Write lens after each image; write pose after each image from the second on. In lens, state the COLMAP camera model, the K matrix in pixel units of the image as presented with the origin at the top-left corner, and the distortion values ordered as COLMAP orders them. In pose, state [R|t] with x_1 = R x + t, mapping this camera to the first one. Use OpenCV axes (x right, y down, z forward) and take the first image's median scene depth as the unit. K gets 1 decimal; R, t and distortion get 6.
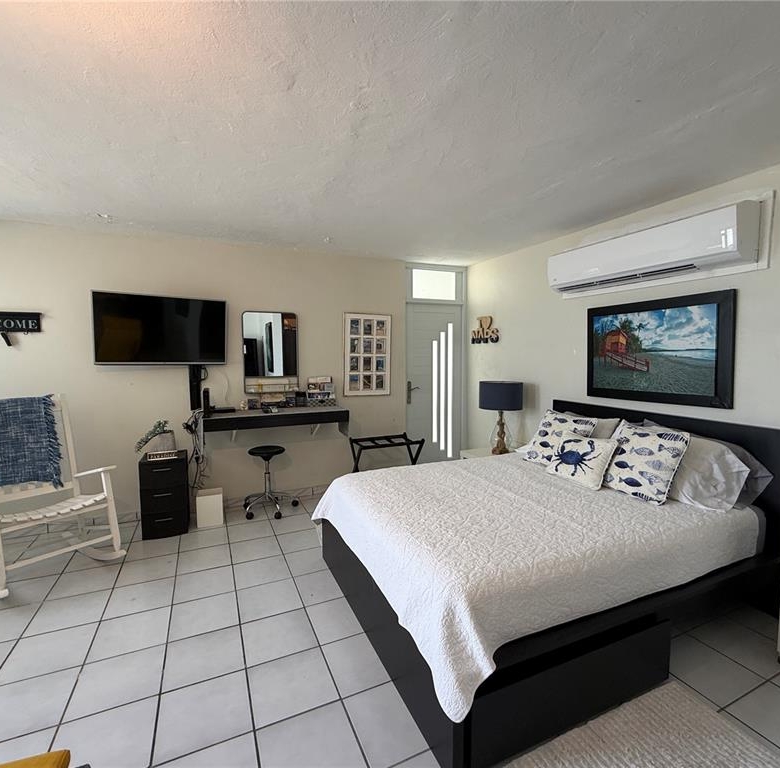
lens RADIAL K [[411.4, 0, 392.2], [0, 411.4, 382.4], [0, 0, 1]] dist [0.005820, 0.001357]
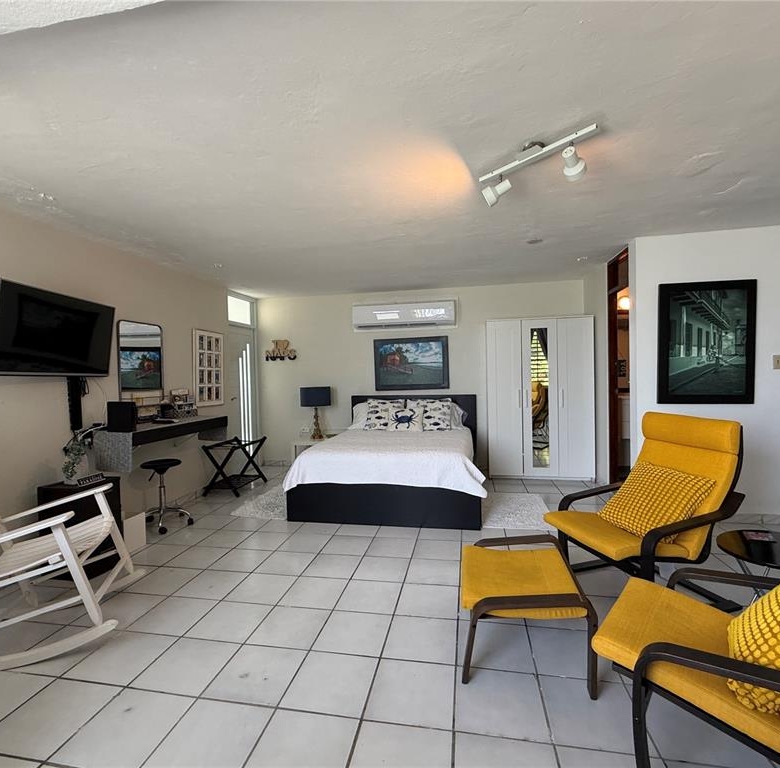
lens RADIAL K [[411.4, 0, 387.1], [0, 411.4, 382.1], [0, 0, 1]] dist [0.005820, 0.001357]
pose [[0.578275, -0.024940, 0.815461, -0.985826], [0.078493, 0.996597, -0.025183, 0.048962], [-0.812057, 0.078570, 0.578265, -0.021278]]
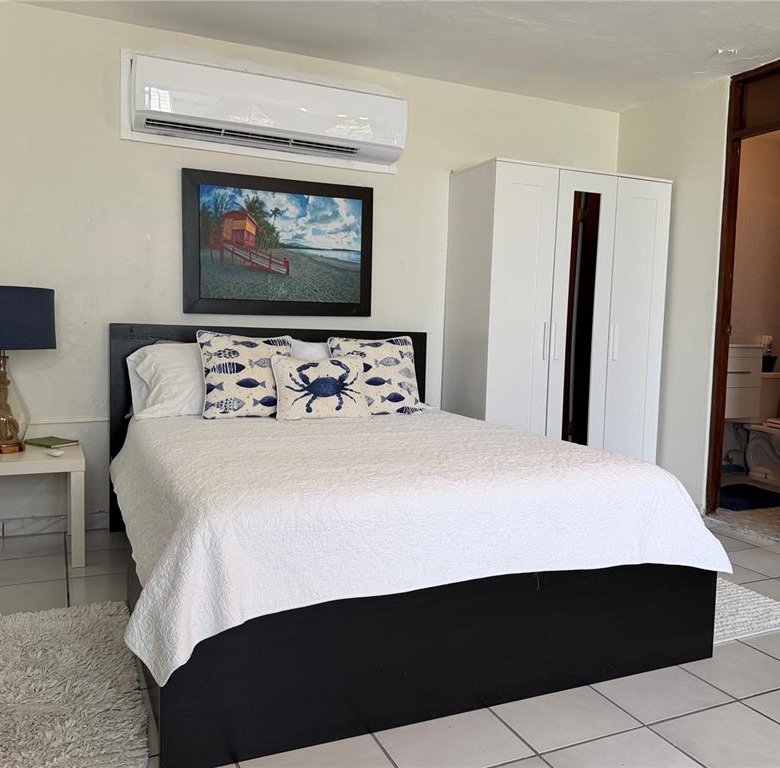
lens RADIAL K [[697.9, 0, 396.8], [0, 697.9, 391.7], [0, 0, 1]] dist [0.044128, -0.053062]
pose [[-0.011875, -0.084314, 0.996368, -0.655087], [0.045154, 0.995377, 0.084768, 0.084671], [-0.998909, 0.045997, -0.008013, 0.783917]]
